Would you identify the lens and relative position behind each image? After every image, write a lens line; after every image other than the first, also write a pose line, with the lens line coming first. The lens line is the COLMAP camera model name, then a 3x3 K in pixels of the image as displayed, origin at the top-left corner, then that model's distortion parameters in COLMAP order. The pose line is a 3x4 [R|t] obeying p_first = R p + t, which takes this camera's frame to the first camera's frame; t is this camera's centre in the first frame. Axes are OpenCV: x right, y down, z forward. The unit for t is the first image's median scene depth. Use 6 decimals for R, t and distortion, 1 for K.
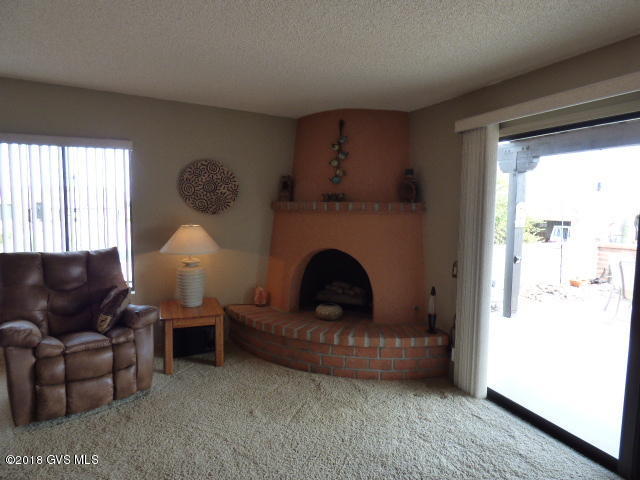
lens RADIAL K [[390.3, 0, 318.9], [0, 390.3, 236.6], [0, 0, 1]] dist [-0.008744, -0.004019]
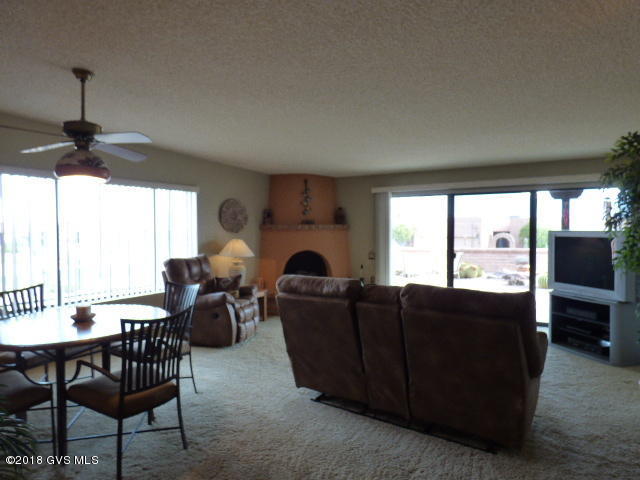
lens RADIAL K [[390.3, 0, 321.5], [0, 390.3, 240.8], [0, 0, 1]] dist [-0.008744, -0.004019]
pose [[0.816805, -0.034644, 0.575873, -0.951868], [0.062325, 0.997652, -0.028383, 0.042455], [-0.573537, 0.059075, 0.817047, -0.519465]]
